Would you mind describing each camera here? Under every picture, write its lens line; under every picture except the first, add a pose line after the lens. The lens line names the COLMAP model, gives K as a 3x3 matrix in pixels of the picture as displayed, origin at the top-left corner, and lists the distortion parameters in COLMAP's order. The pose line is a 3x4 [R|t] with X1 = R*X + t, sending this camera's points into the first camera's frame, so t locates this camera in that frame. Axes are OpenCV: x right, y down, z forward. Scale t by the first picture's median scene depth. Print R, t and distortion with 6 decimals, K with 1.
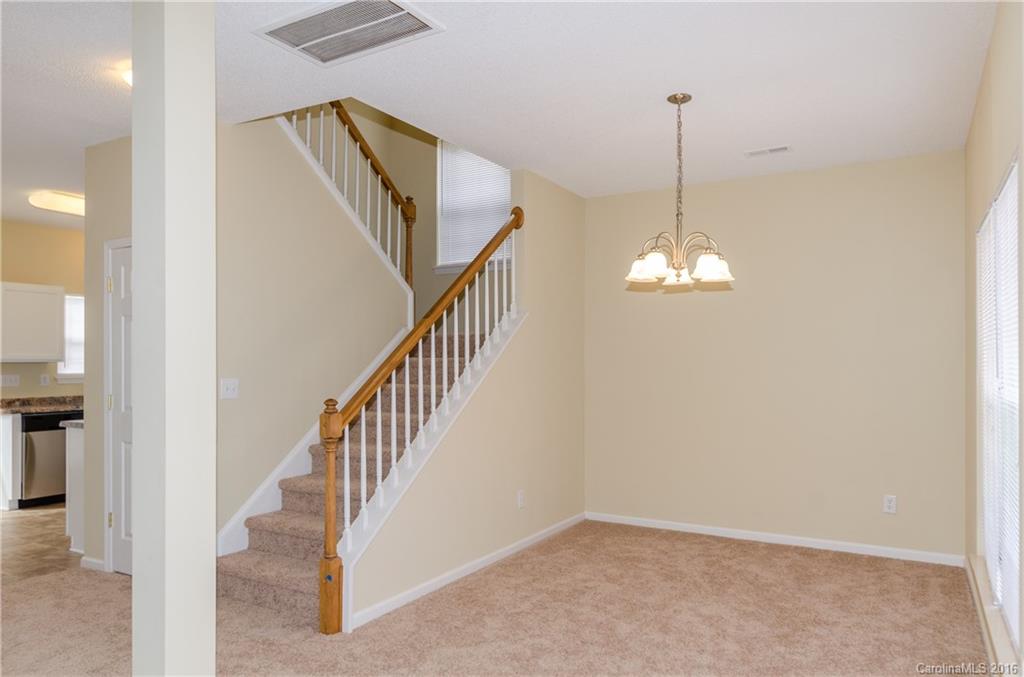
lens RADIAL K [[678.3, 0, 512.2], [0, 678.3, 340.8], [0, 0, 1]] dist [0.004783, -0.001874]
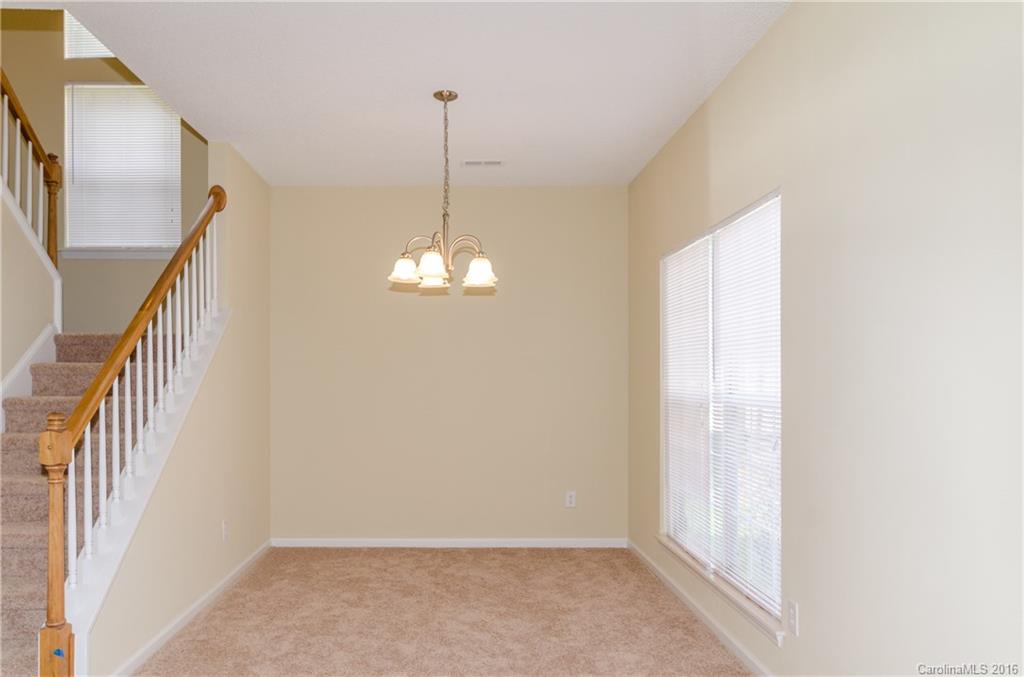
lens RADIAL K [[723.2, 0, 496.4], [0, 723.2, 358.2], [0, 0, 1]] dist [-0.007581, 0.008609]
pose [[0.869334, 0.011685, 0.494088, -0.175775], [-0.015902, 0.999864, 0.004333, 0.010876], [-0.493970, -0.011623, 0.869401, 0.056387]]
